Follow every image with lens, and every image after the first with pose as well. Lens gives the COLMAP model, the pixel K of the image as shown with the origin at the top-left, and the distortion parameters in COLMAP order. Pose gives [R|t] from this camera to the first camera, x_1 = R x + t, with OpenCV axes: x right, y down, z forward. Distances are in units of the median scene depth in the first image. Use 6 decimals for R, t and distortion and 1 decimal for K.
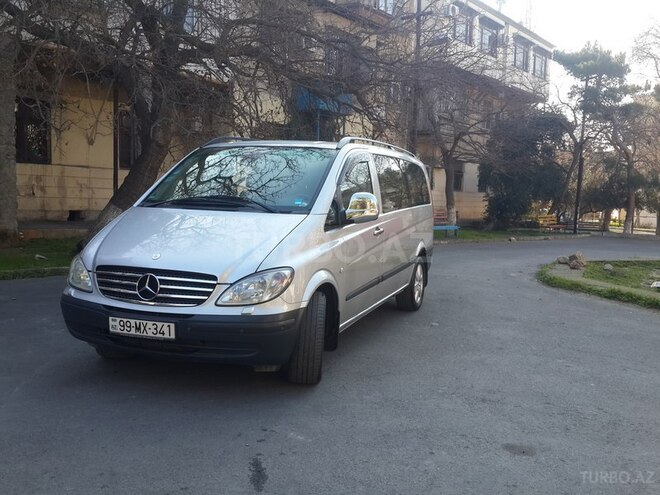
lens RADIAL K [[589.1, 0, 330.0], [0, 589.1, 247.5], [0, 0, 1]] dist [0.065095, -0.170226]
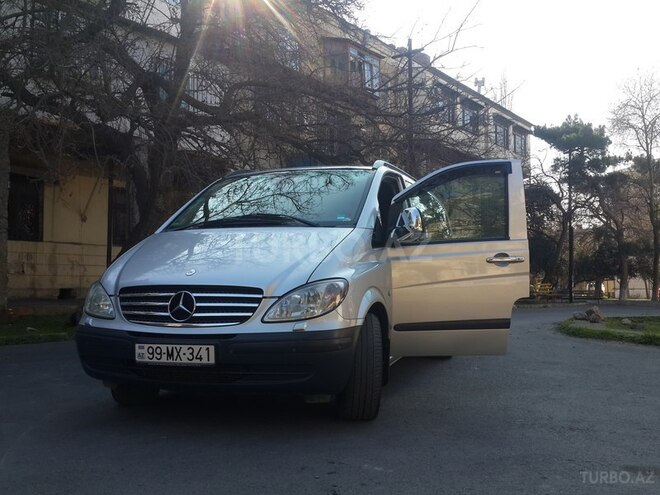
lens RADIAL K [[589.1, 0, 330.0], [0, 589.1, 247.5], [0, 0, 1]] dist [0.065095, -0.170226]
pose [[0.999244, -0.029109, 0.025754, -0.088385], [0.032491, 0.989262, -0.142492, 0.090678], [-0.021330, 0.143221, 0.989461, 0.098036]]
